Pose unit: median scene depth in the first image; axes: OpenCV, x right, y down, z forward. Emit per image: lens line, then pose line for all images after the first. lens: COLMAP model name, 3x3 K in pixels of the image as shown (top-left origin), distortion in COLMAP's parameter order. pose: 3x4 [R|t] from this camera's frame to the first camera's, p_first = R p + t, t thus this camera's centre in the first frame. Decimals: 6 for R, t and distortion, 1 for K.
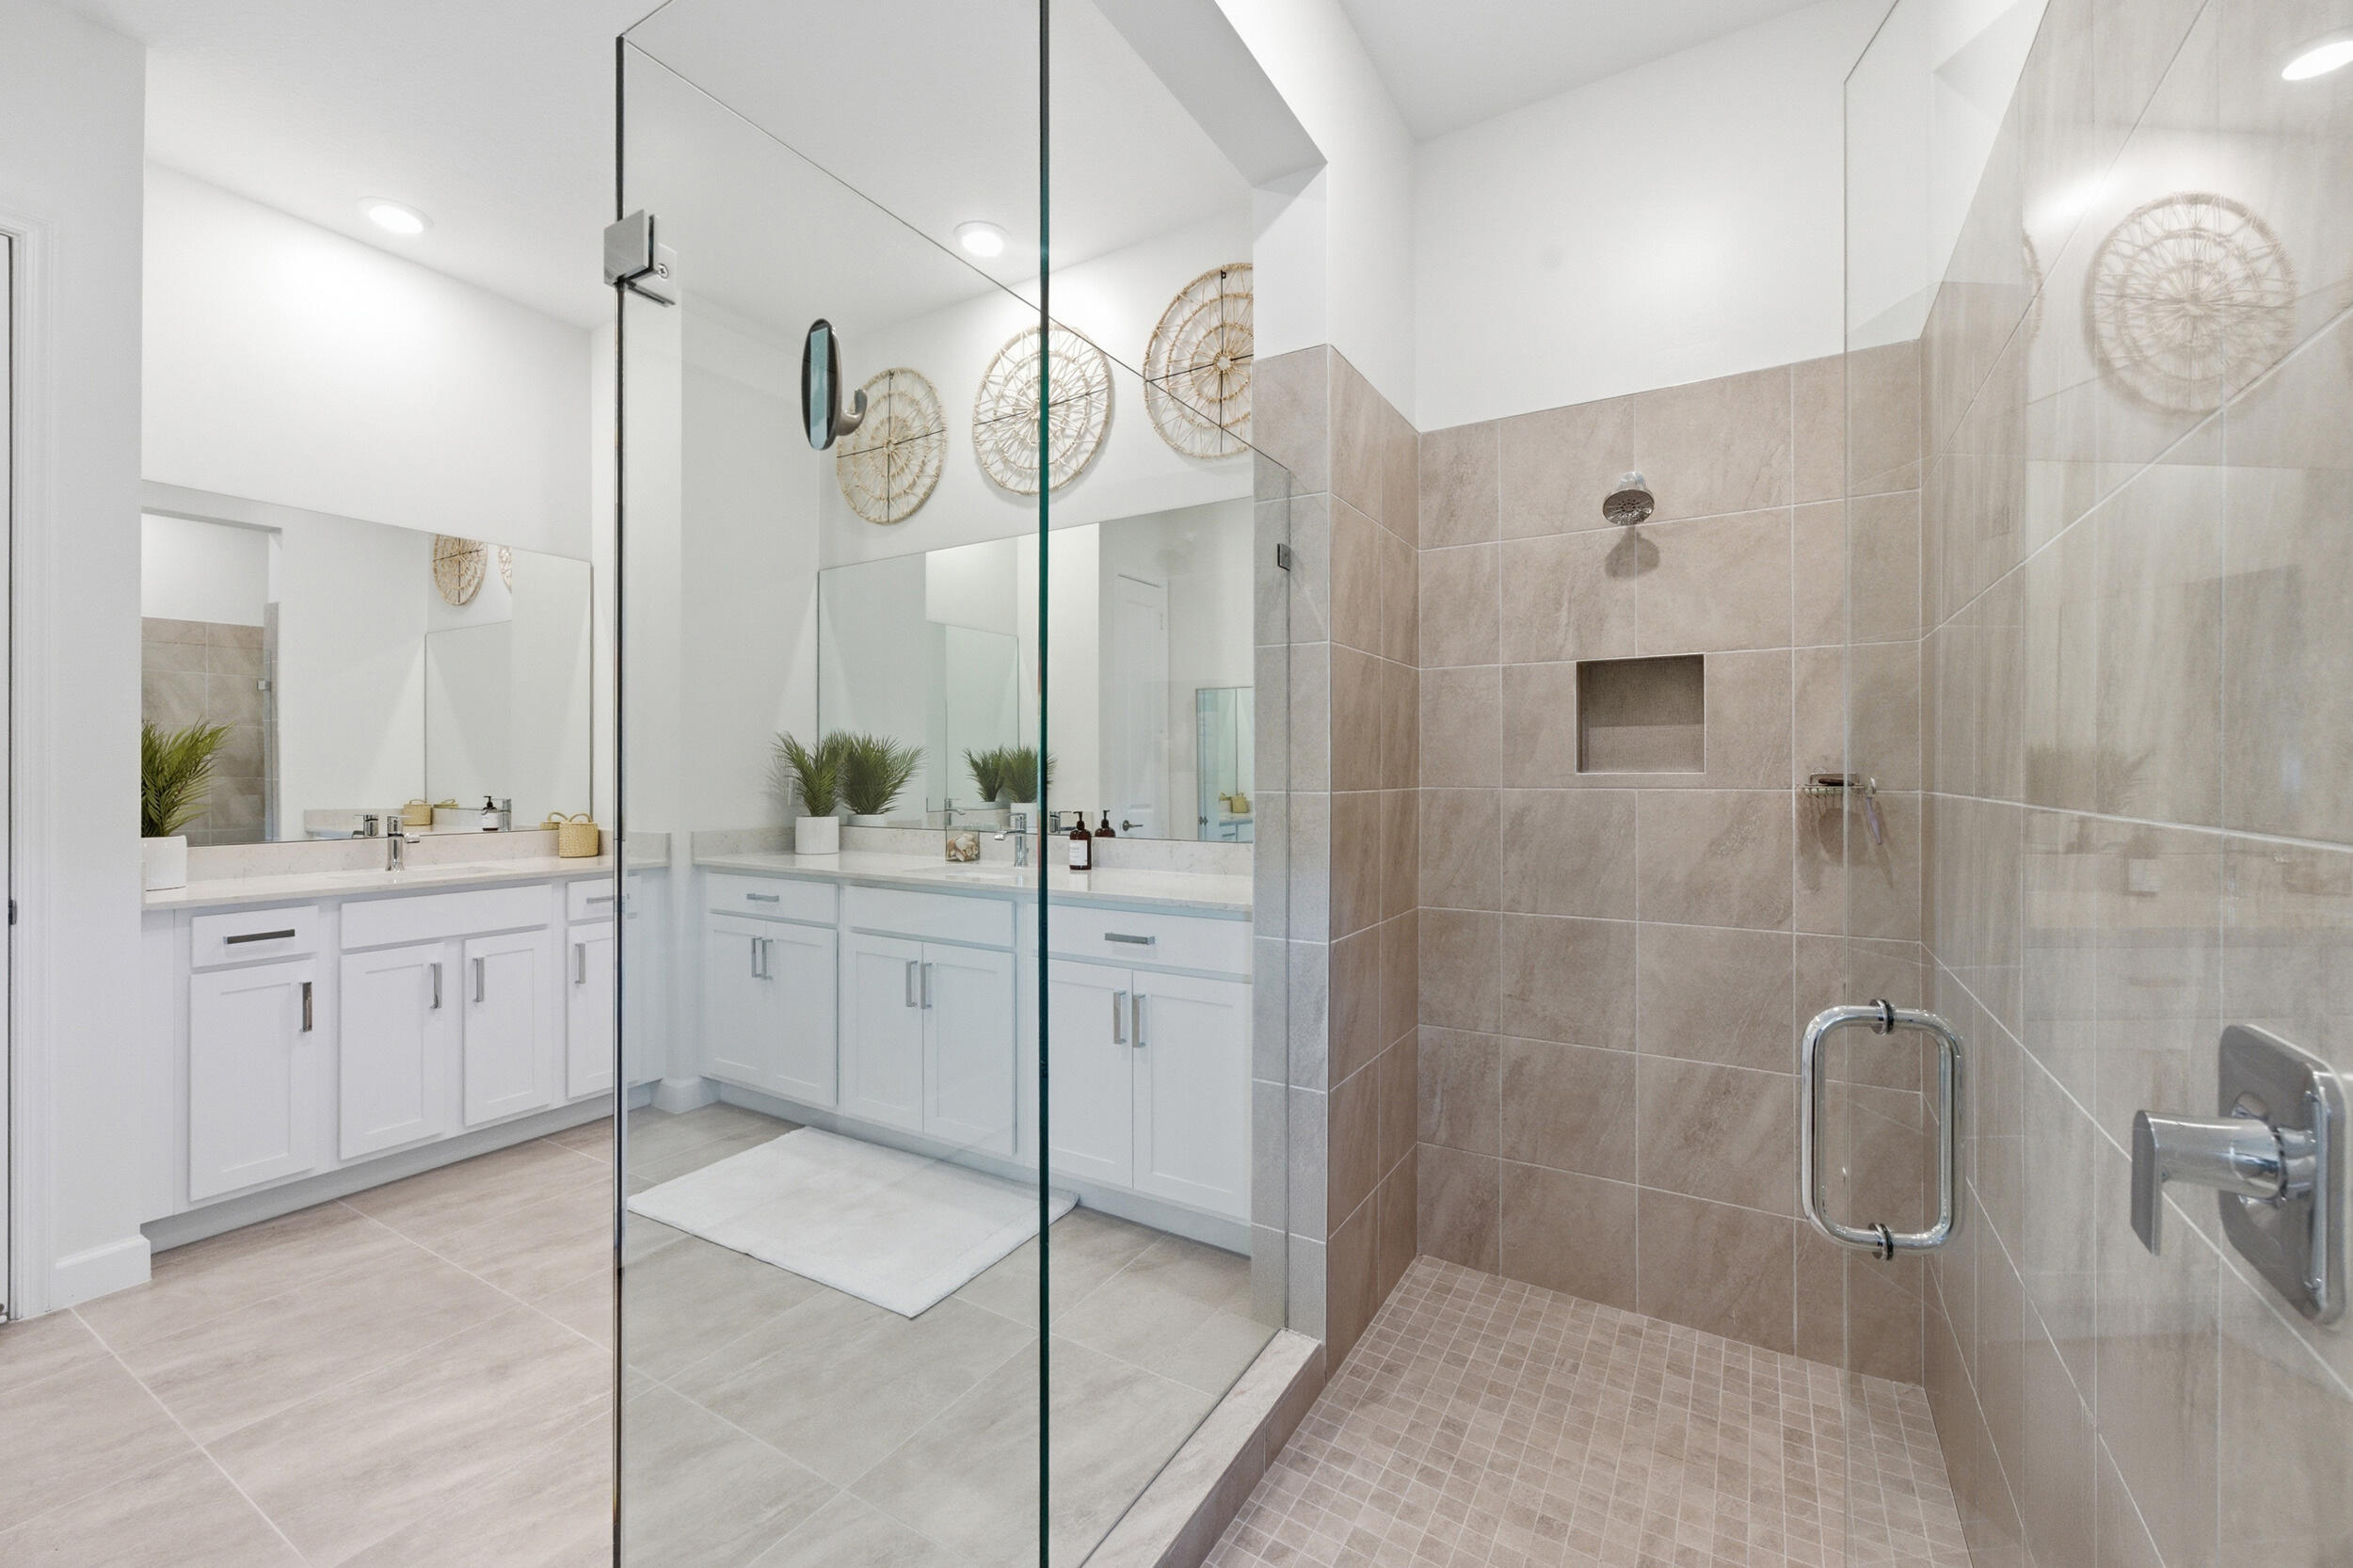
lens RADIAL K [[961.0, 0, 1184.9], [0, 961.0, 776.5], [0, 0, 1]] dist [-0.013013, 0.000192]
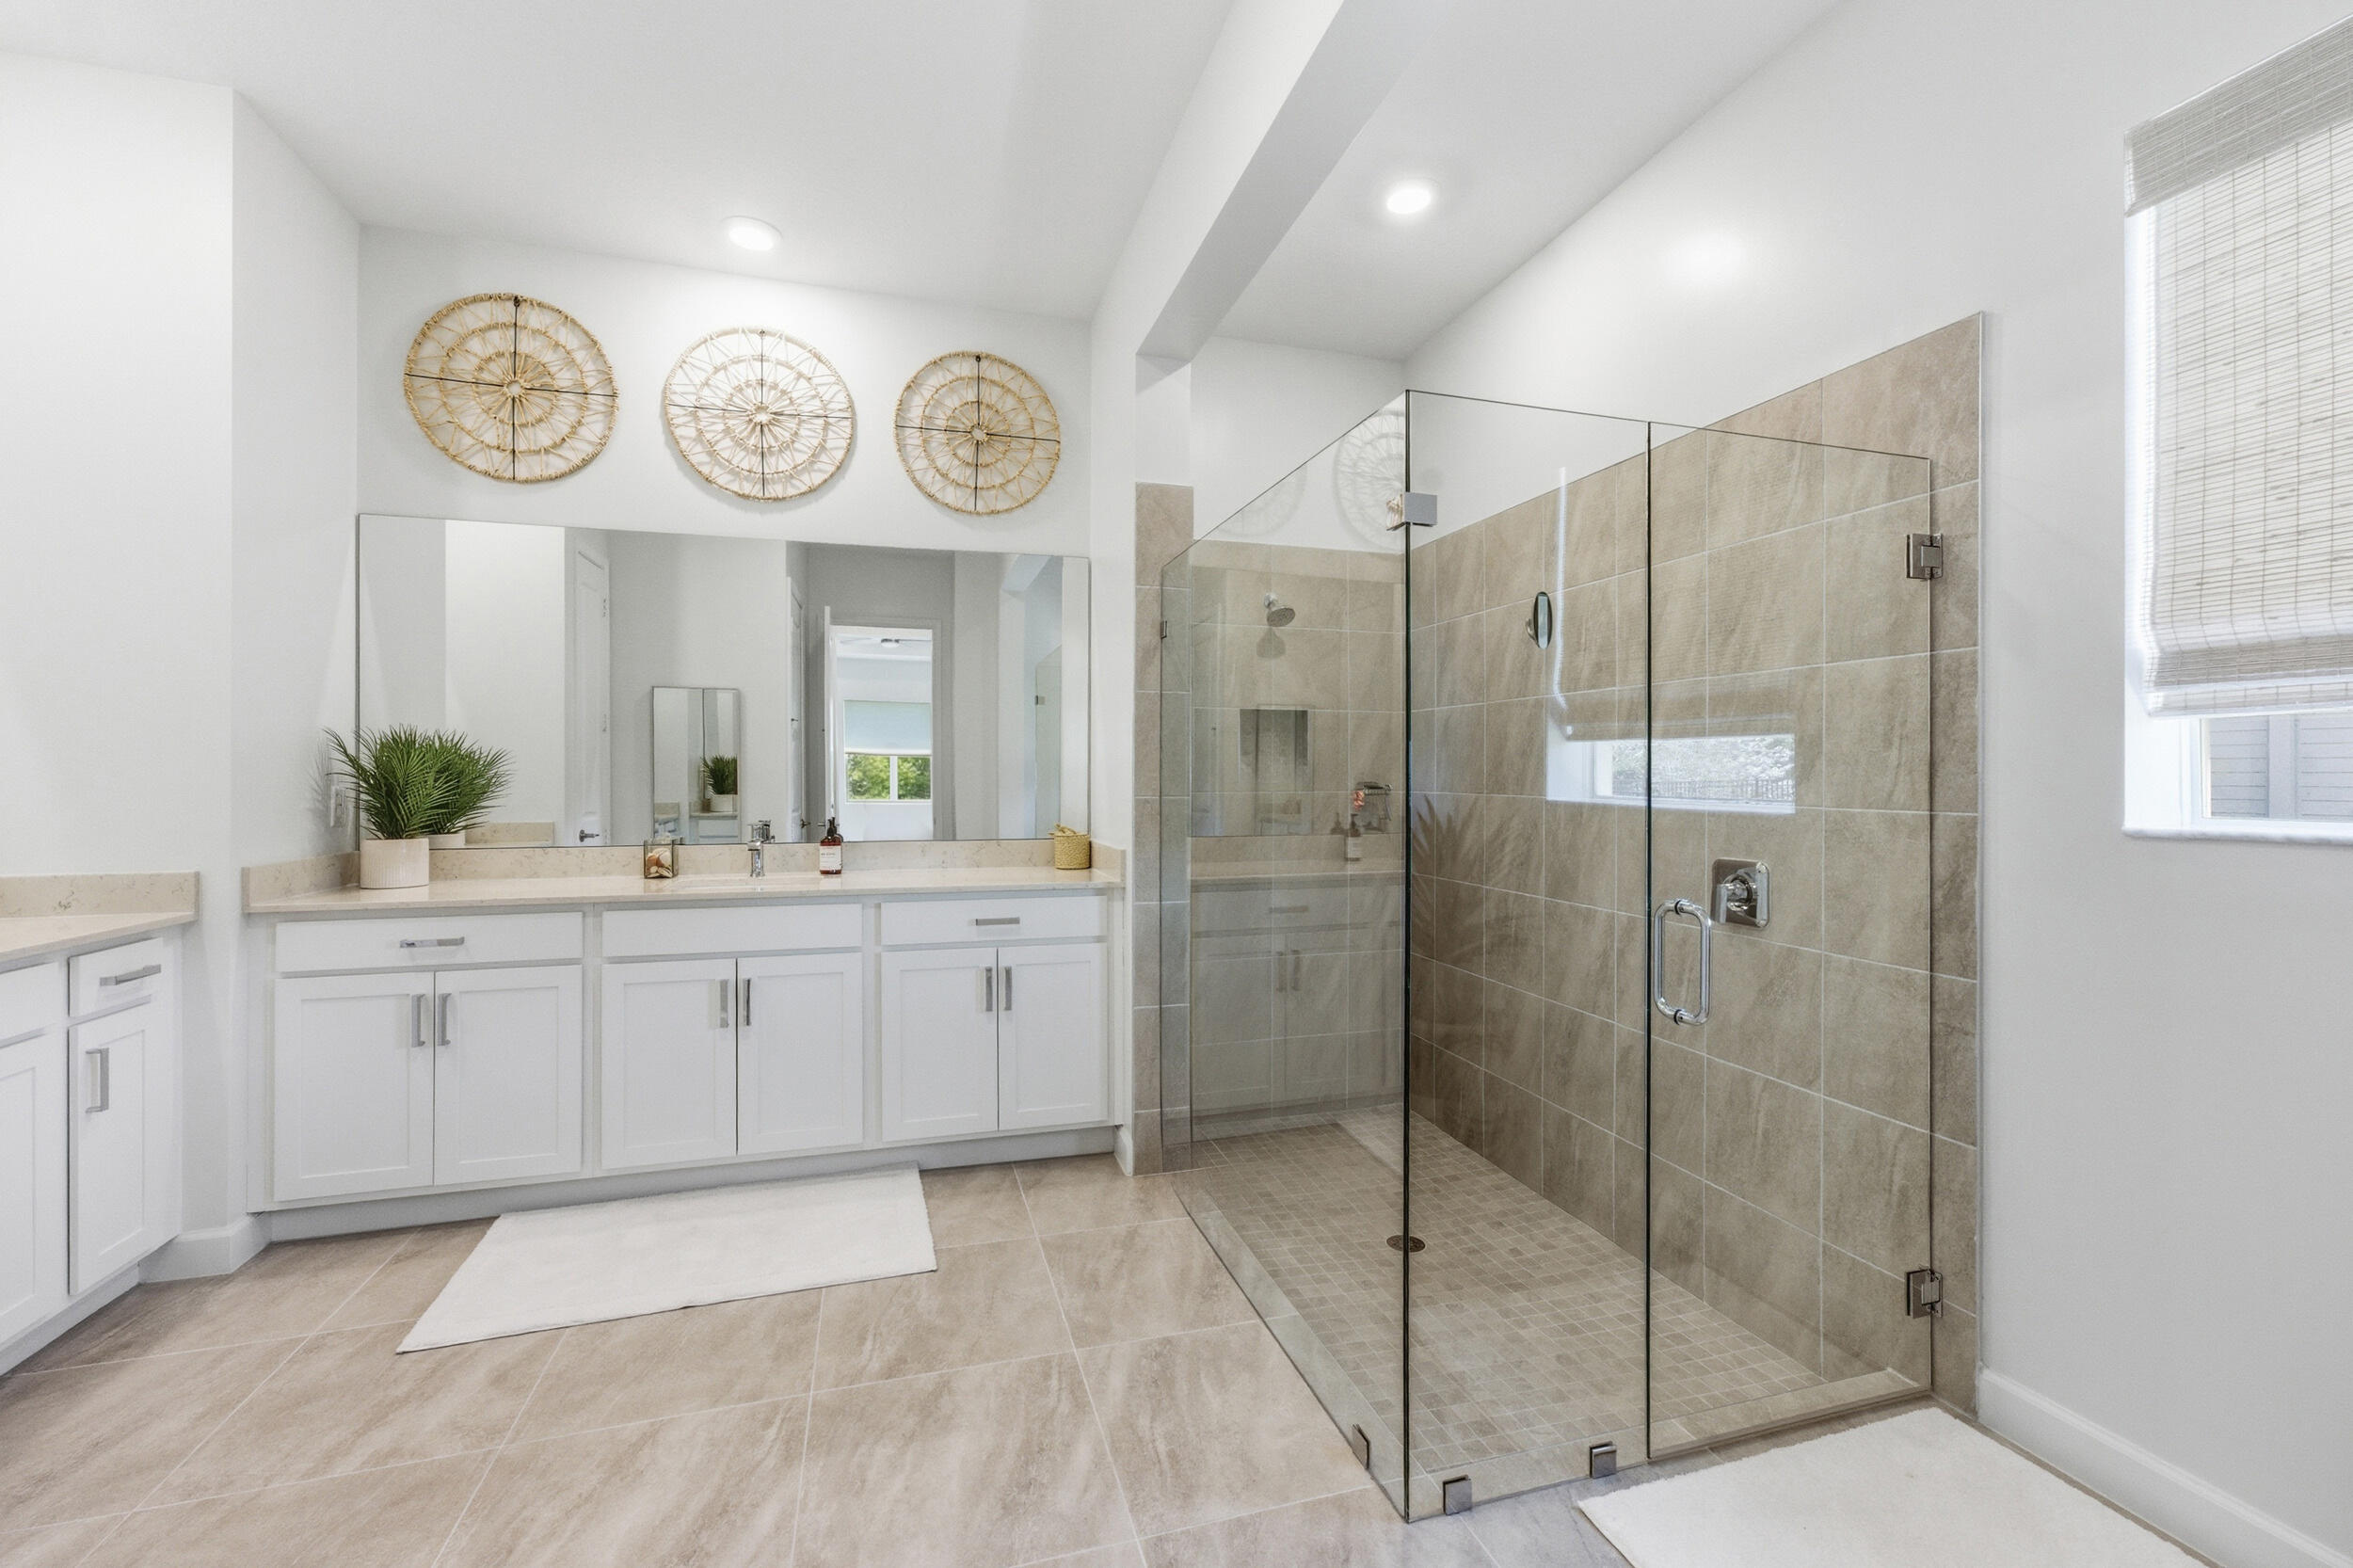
lens RADIAL K [[958.8, 0, 1175.1], [0, 958.8, 777.1], [0, 0, 1]] dist [0.013377, 0.000946]
pose [[0.686380, -0.002124, 0.727240, -0.613268], [0.001884, 0.999998, 0.001143, -0.009323], [-0.727241, 0.000586, 0.686382, 0.010867]]
